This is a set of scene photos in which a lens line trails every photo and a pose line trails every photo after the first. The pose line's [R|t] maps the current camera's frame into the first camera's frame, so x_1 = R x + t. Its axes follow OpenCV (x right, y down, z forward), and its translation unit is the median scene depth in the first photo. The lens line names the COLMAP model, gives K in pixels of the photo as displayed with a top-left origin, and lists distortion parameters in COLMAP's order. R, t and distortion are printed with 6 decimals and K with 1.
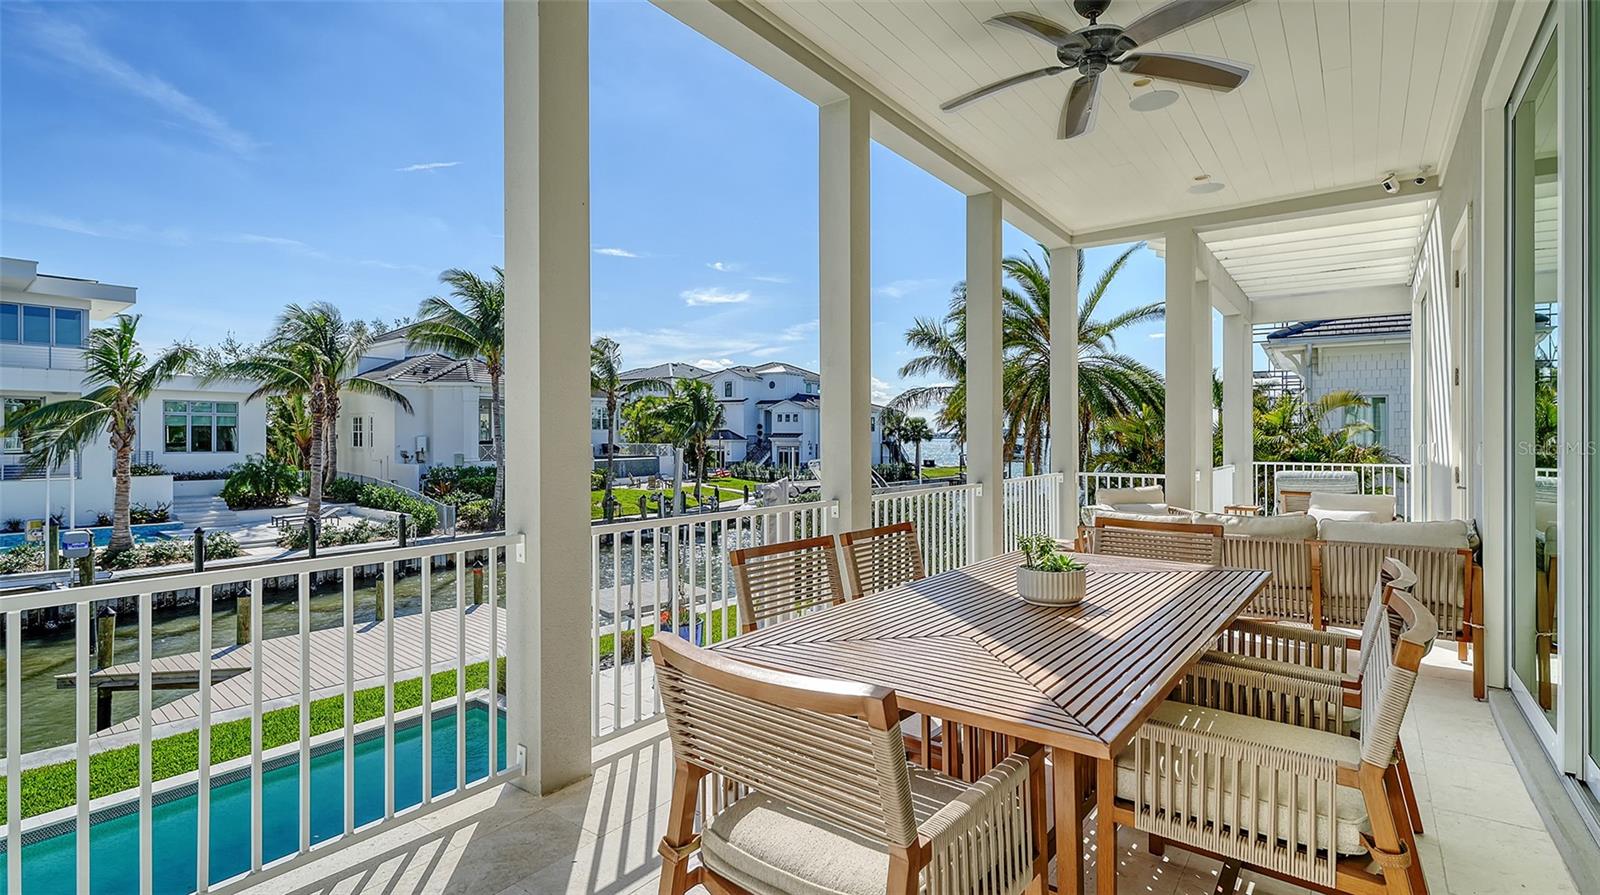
lens RADIAL K [[743.1, 0, 791.7], [0, 743.1, 448.2], [0, 0, 1]] dist [0.000197, -0.001385]
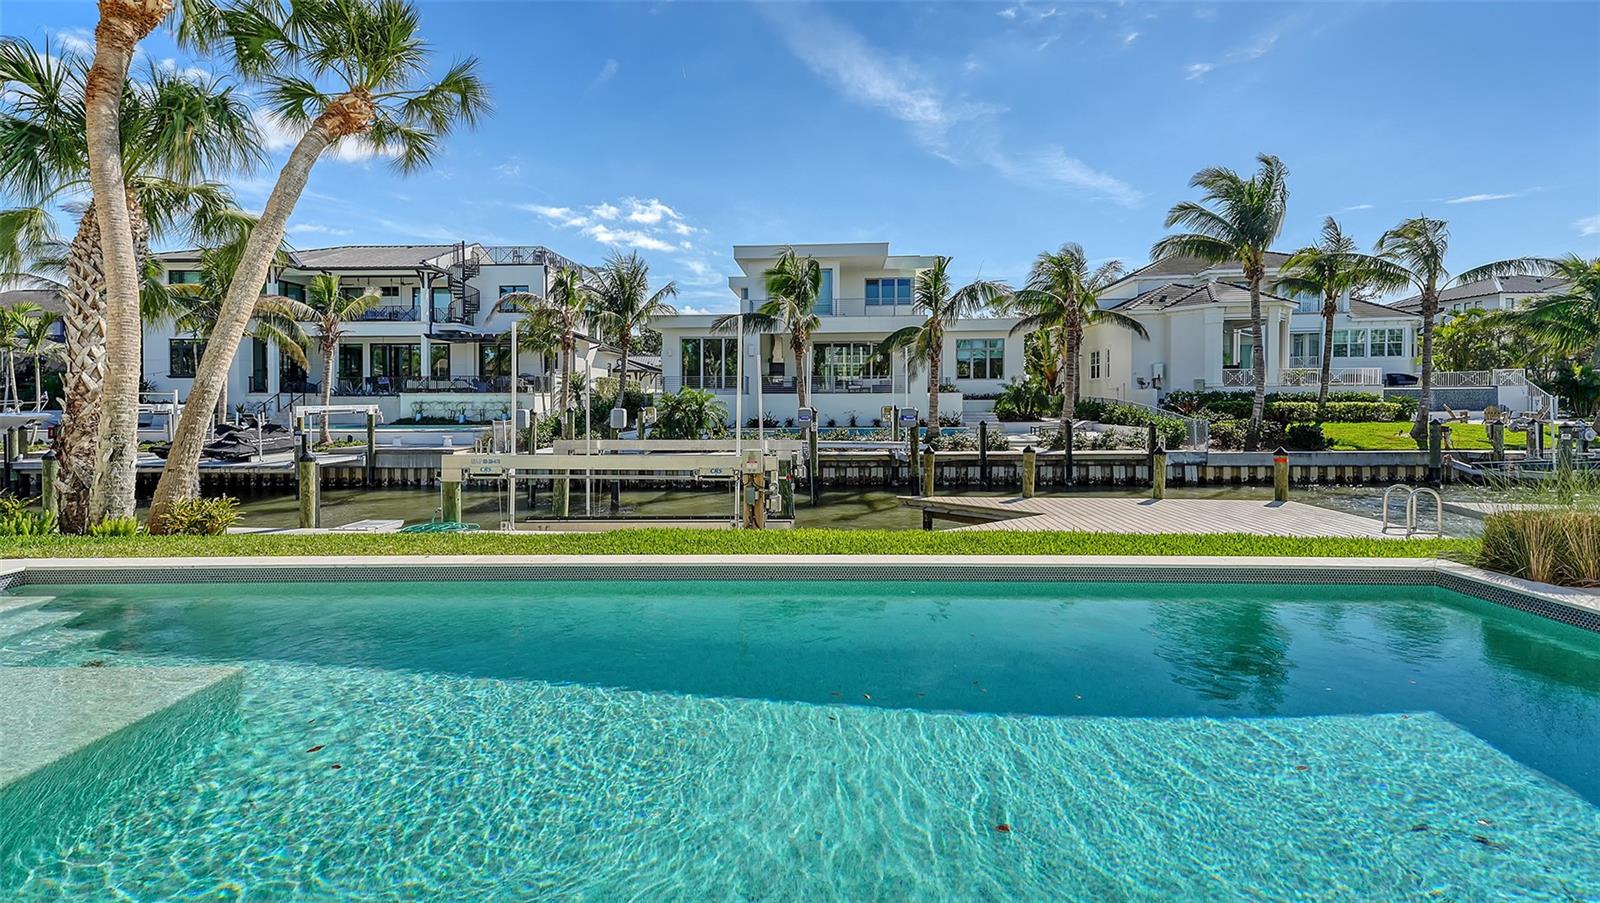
lens RADIAL K [[654.7, 0, 794.9], [0, 654.7, 405.5], [0, 0, 1]] dist [0.040207, -0.000494]
pose [[0.594865, 0.000594, -0.803826, -0.070384], [-0.006301, 0.999972, -0.003924, 0.051282], [0.803801, 0.007399, 0.594852, 0.067886]]
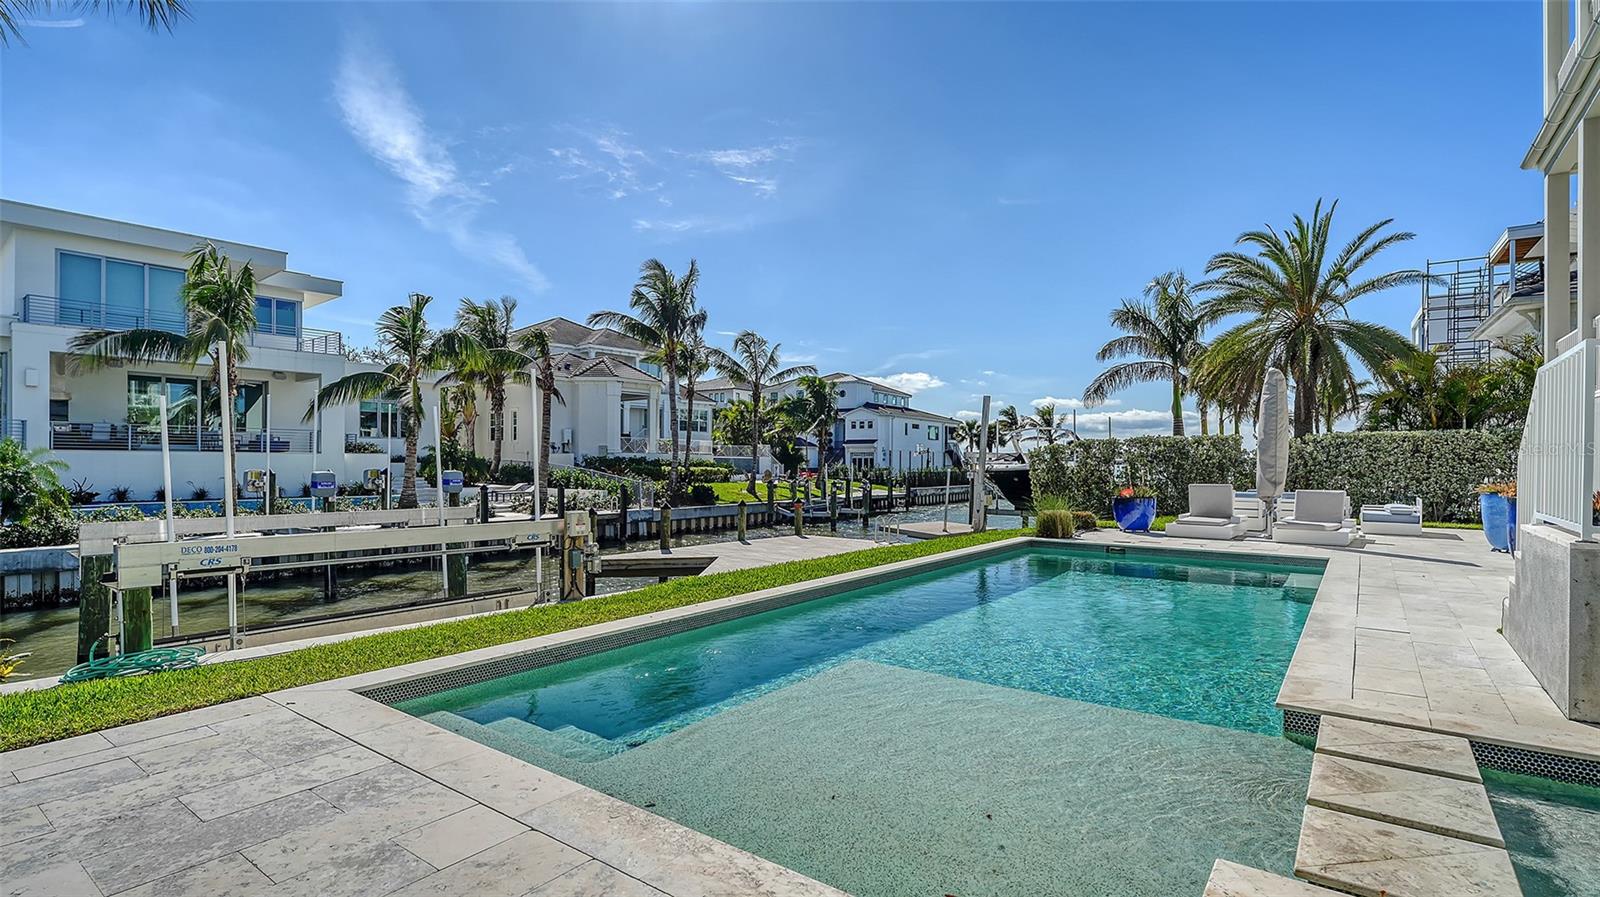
lens RADIAL K [[743.1, 0, 767.9], [0, 743.1, 488.0], [0, 0, 1]] dist [0.000197, -0.001385]
pose [[0.999805, 0.001761, -0.019647, -0.202647], [-0.001457, 0.999879, 0.015487, 0.054235], [0.019672, -0.015455, 0.999687, -0.057242]]
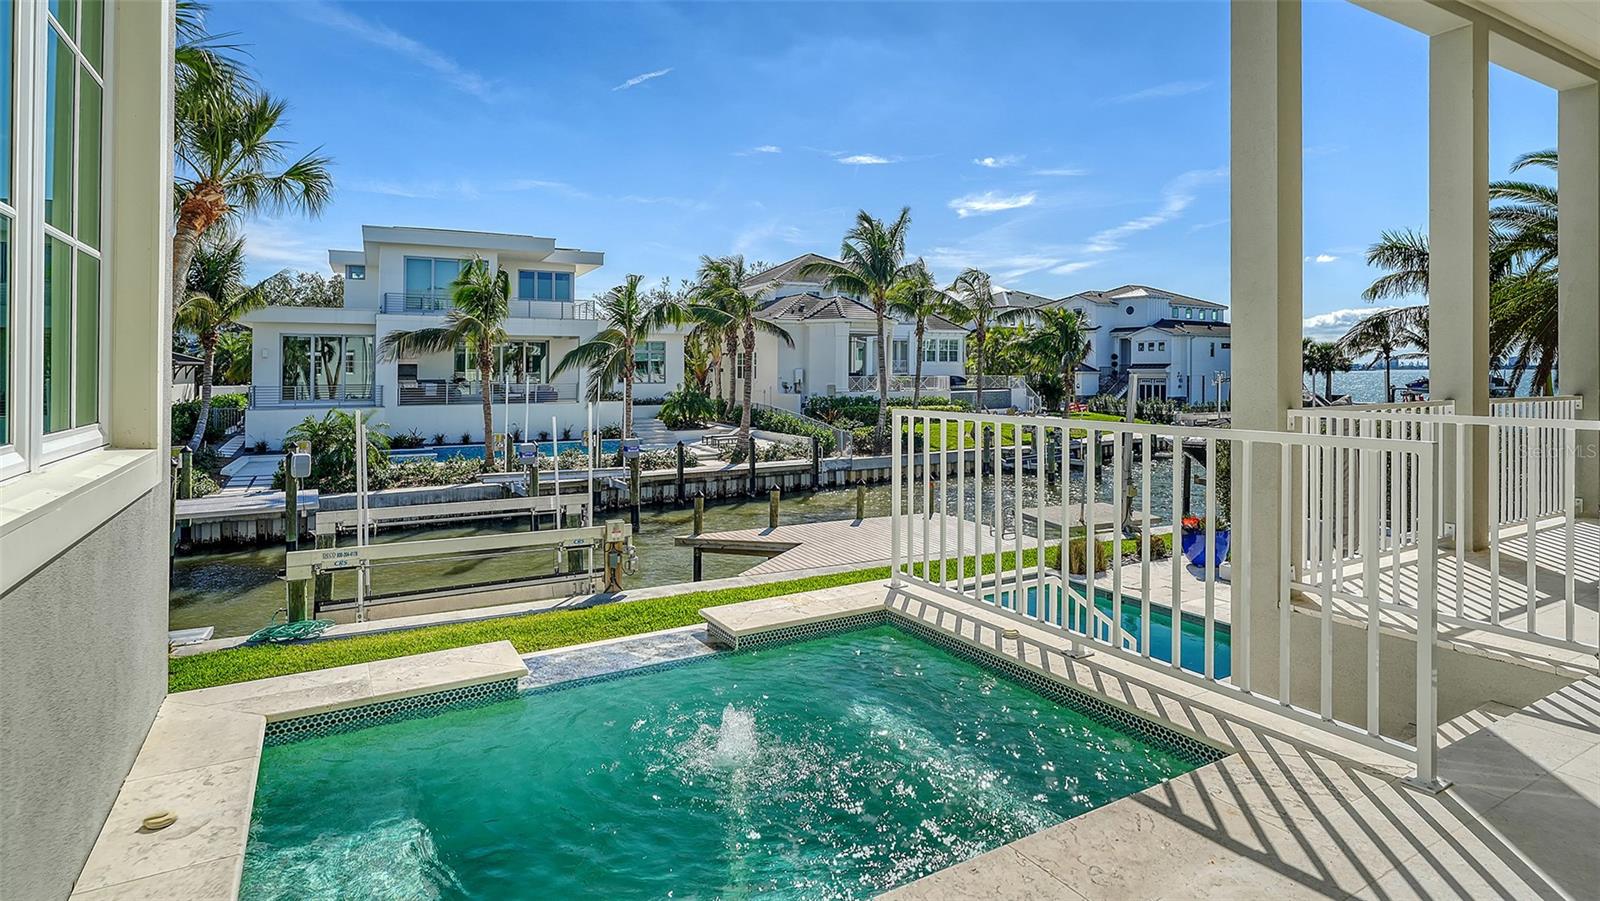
lens RADIAL K [[783.6, 0, 762.0], [0, 783.6, 376.6], [0, 0, 1]] dist [0.008599, 0.000120]
pose [[0.910769, -0.005256, -0.412882, -0.073488], [0.001028, 0.999945, -0.010464, 0.007590], [0.412914, 0.009106, 0.910724, -0.083447]]
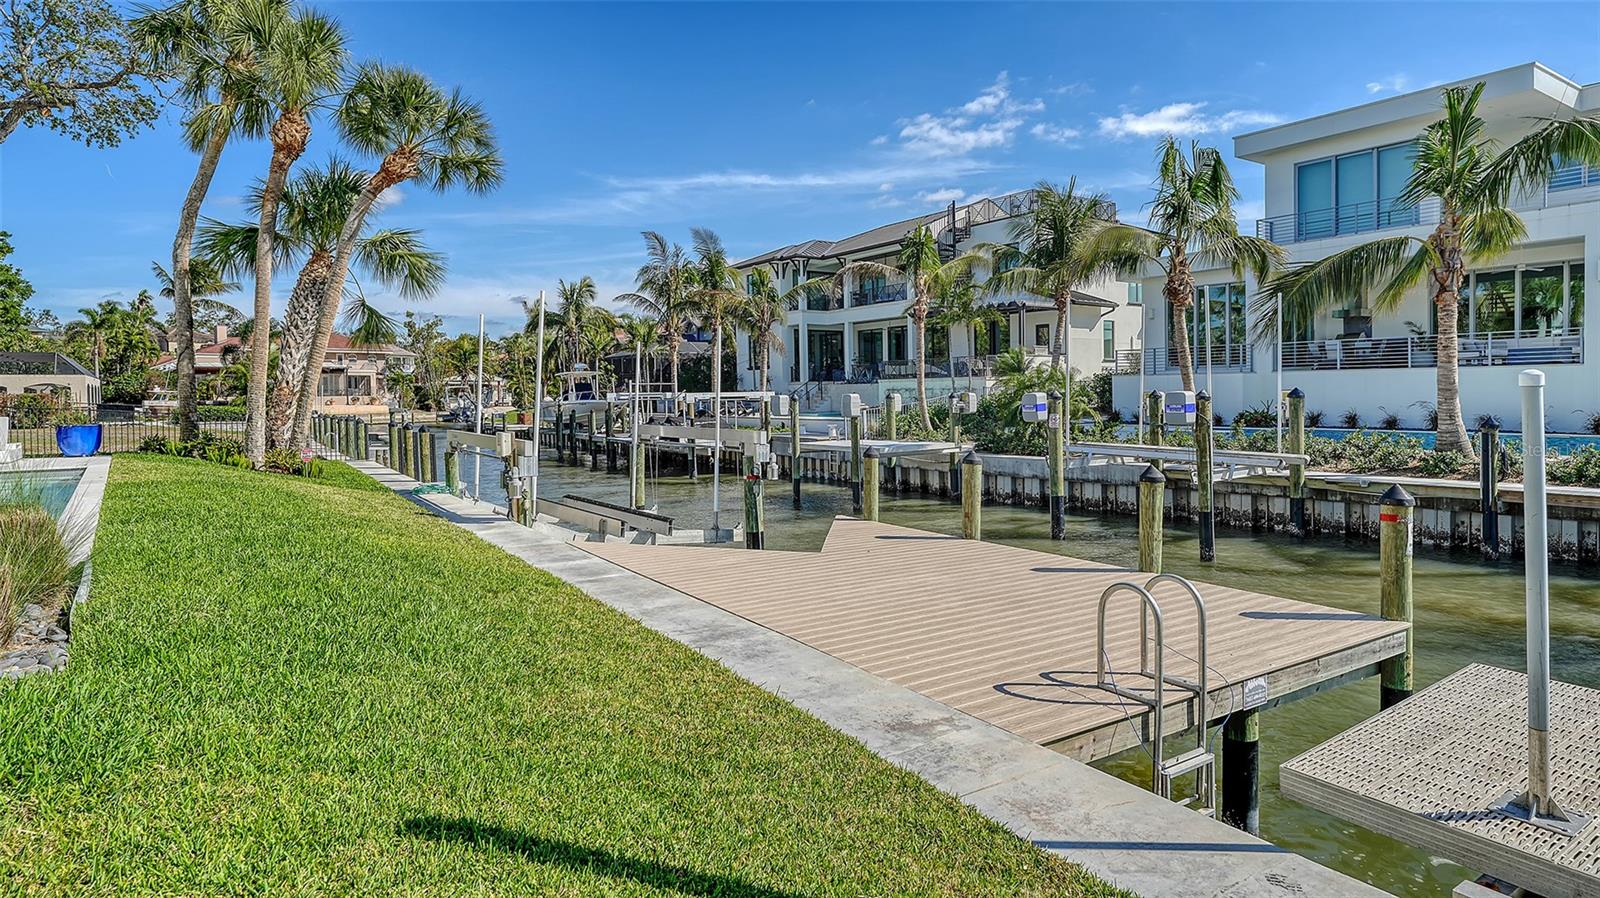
lens RADIAL K [[883.5, 0, 791.0], [0, 883.5, 408.9], [0, 0, 1]] dist [0.007501, -0.008521]
pose [[-0.254123, 0.015946, -0.967041, -0.001132], [-0.004243, 0.999836, 0.017601, 0.052062], [0.967163, 0.008576, -0.254013, 0.366120]]
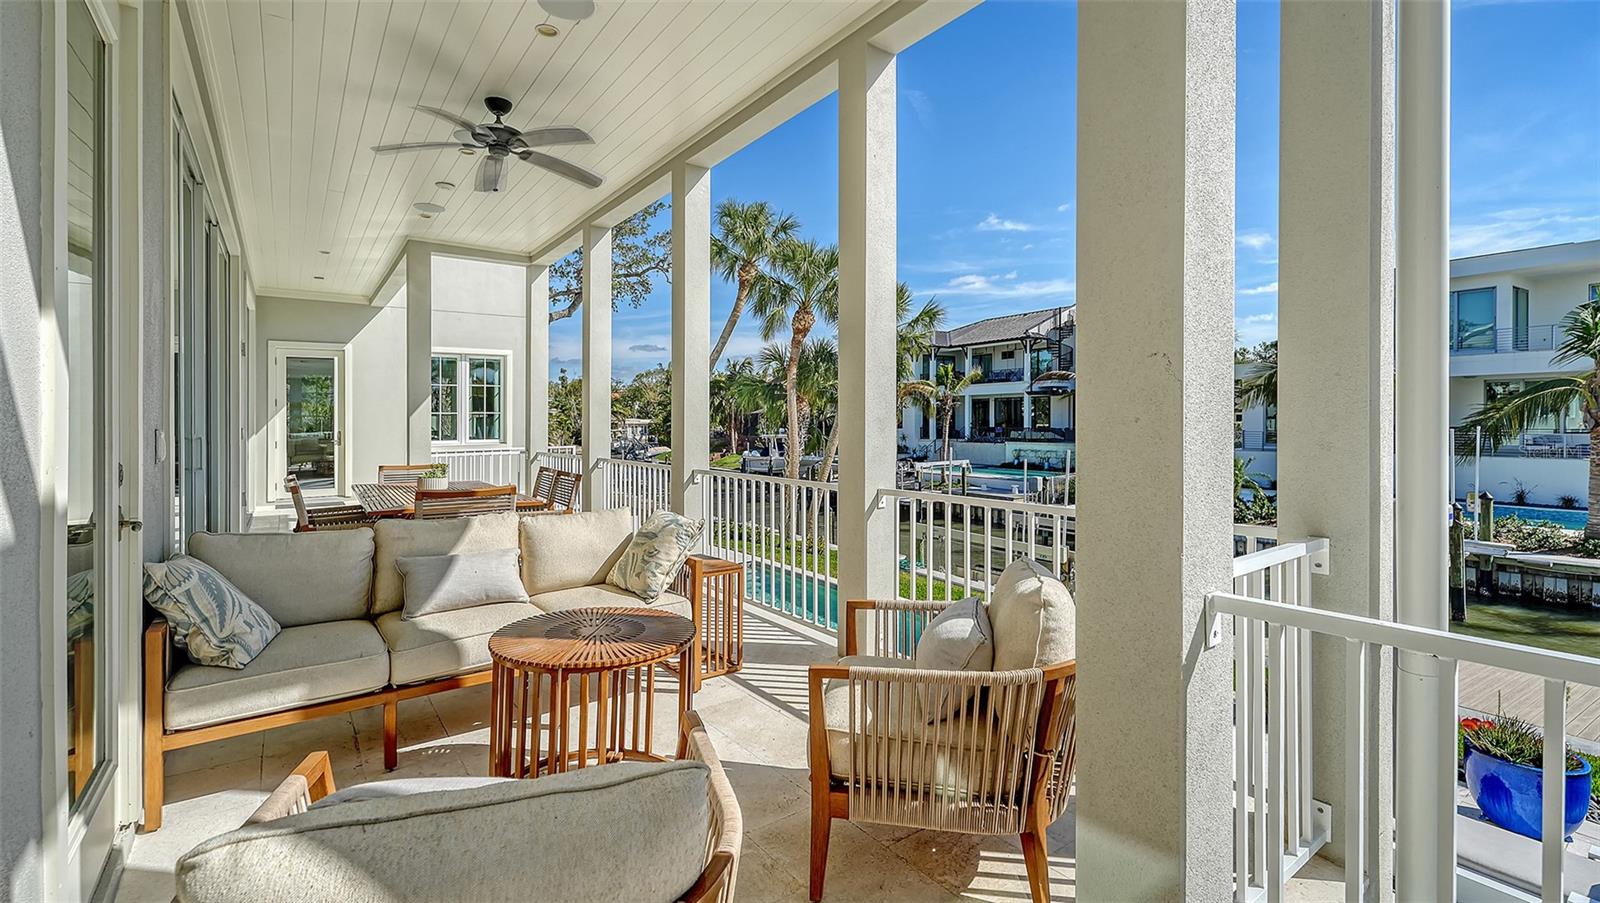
lens RADIAL K [[691.7, 0, 792.8], [0, 691.7, 425.4], [0, 0, 1]] dist [0.009167, 0.000076]
pose [[-0.280426, 0.001416, -0.959875, 0.120541], [-0.008492, 0.999956, 0.003956, 0.001958], [0.959838, 0.009261, -0.280402, 0.160460]]
